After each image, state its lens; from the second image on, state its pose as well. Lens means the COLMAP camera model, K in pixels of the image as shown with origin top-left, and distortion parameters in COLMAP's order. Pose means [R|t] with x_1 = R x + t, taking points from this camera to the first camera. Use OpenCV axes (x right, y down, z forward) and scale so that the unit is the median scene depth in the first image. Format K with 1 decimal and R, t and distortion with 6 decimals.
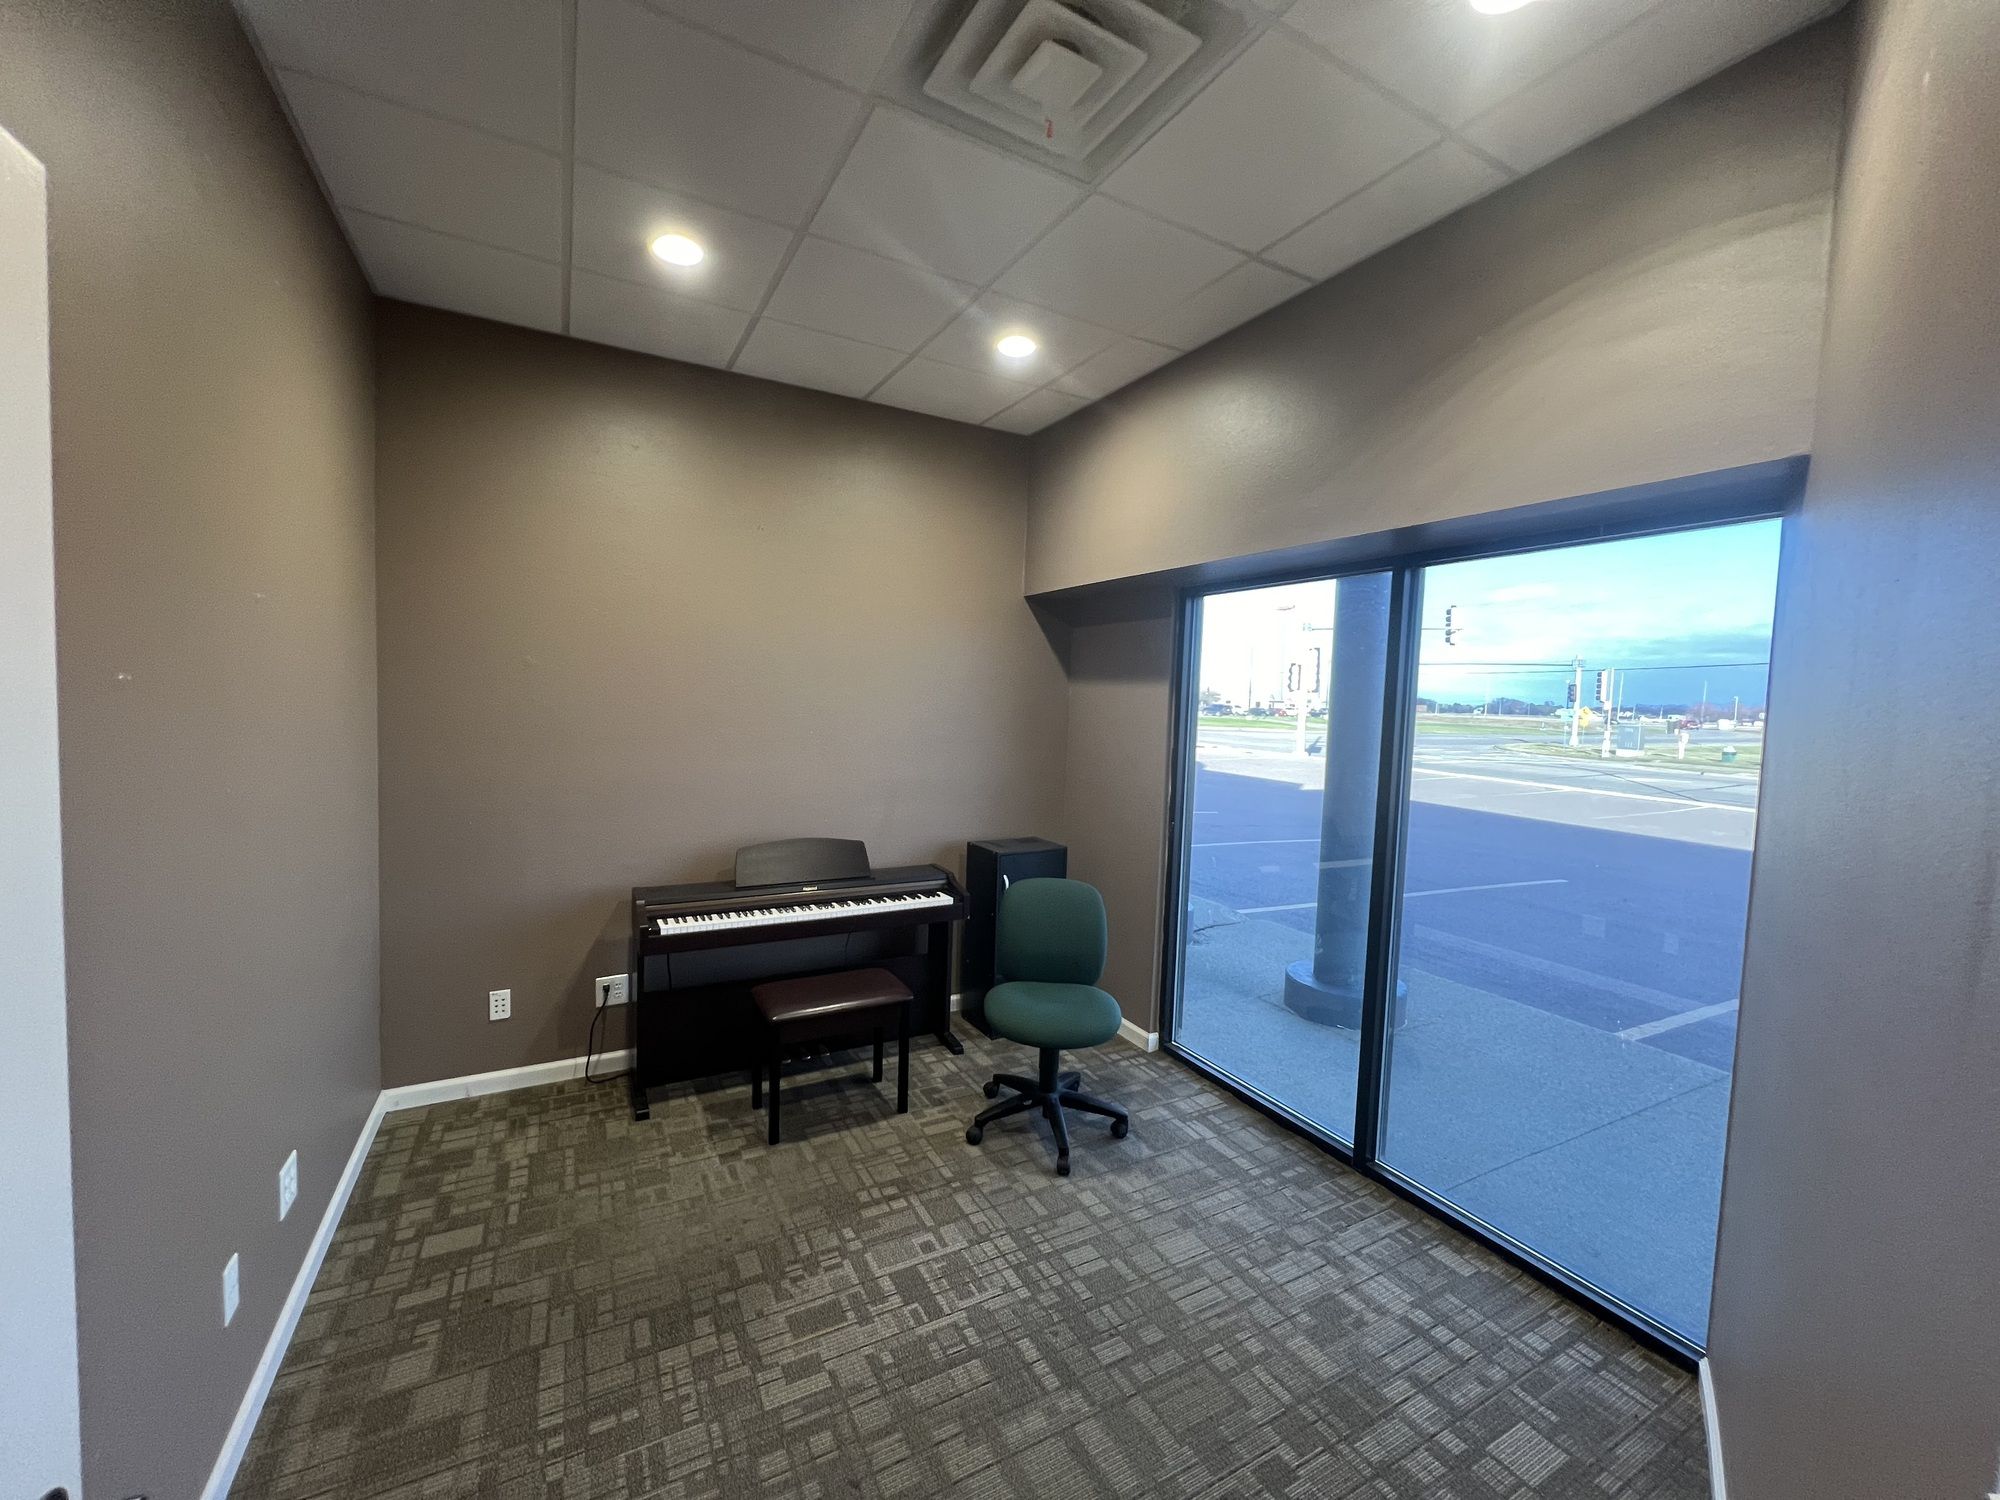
lens RADIAL K [[798.4, 0, 1029.9], [0, 798.4, 743.1], [0, 0, 1]] dist [-0.003668, -0.000597]
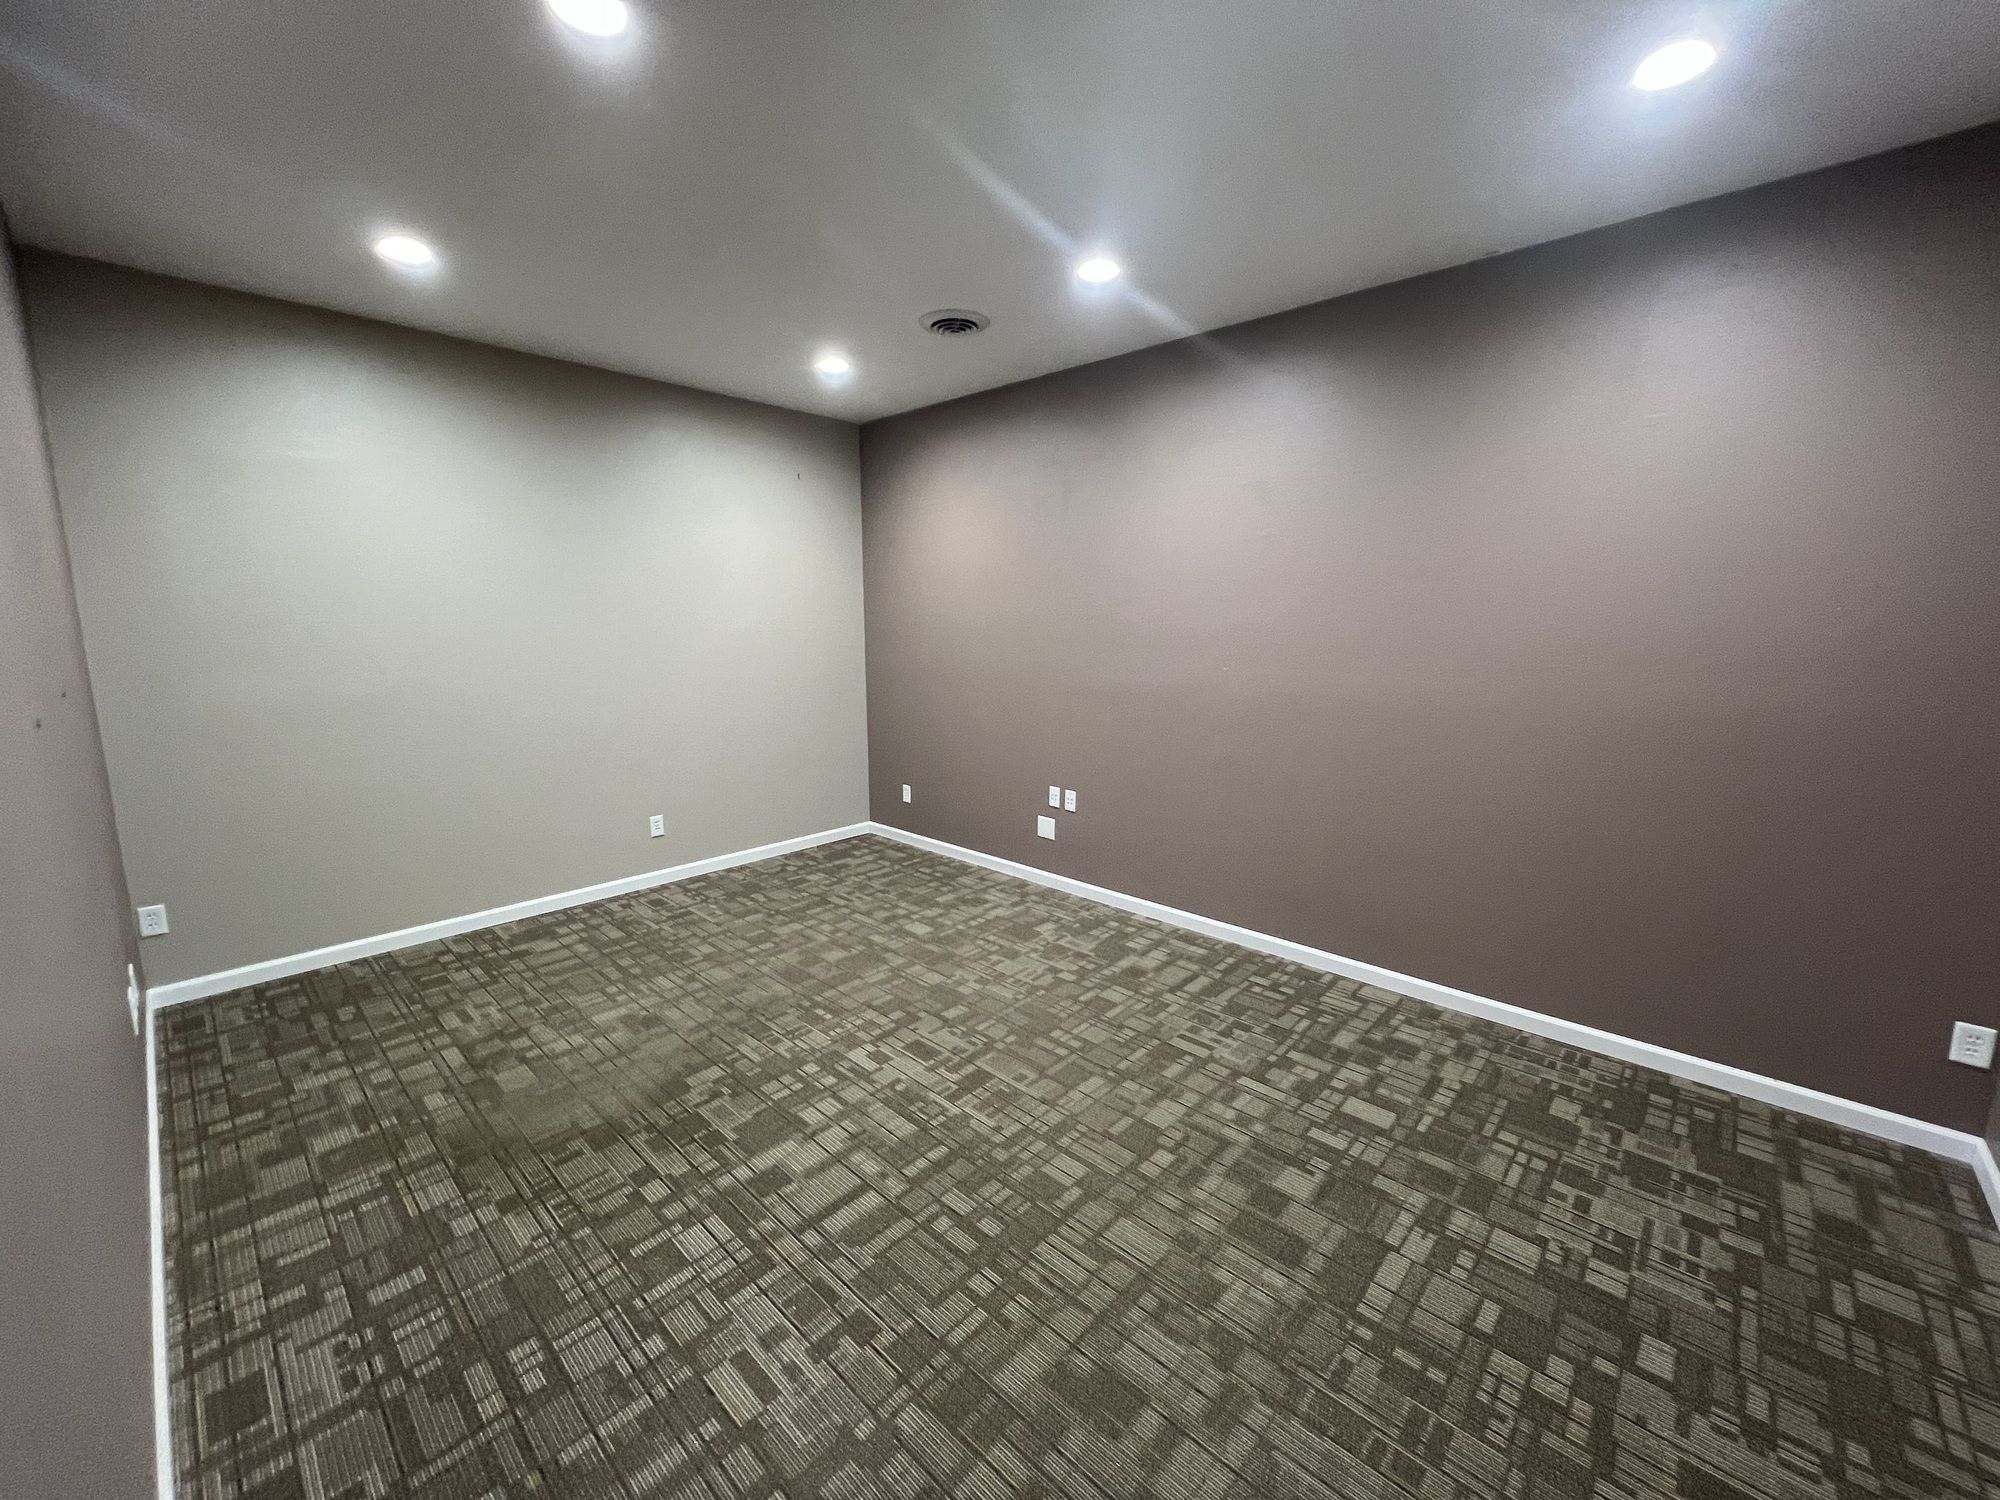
lens RADIAL K [[798.4, 0, 966.2], [0, 798.4, 628.0], [0, 0, 1]] dist [-0.003668, -0.000597]
pose [[0.282825, -0.014796, -0.959057, 0.248812], [-0.041411, 0.998760, -0.027620, 0.001802], [0.958277, 0.047527, 0.281862, 0.142303]]
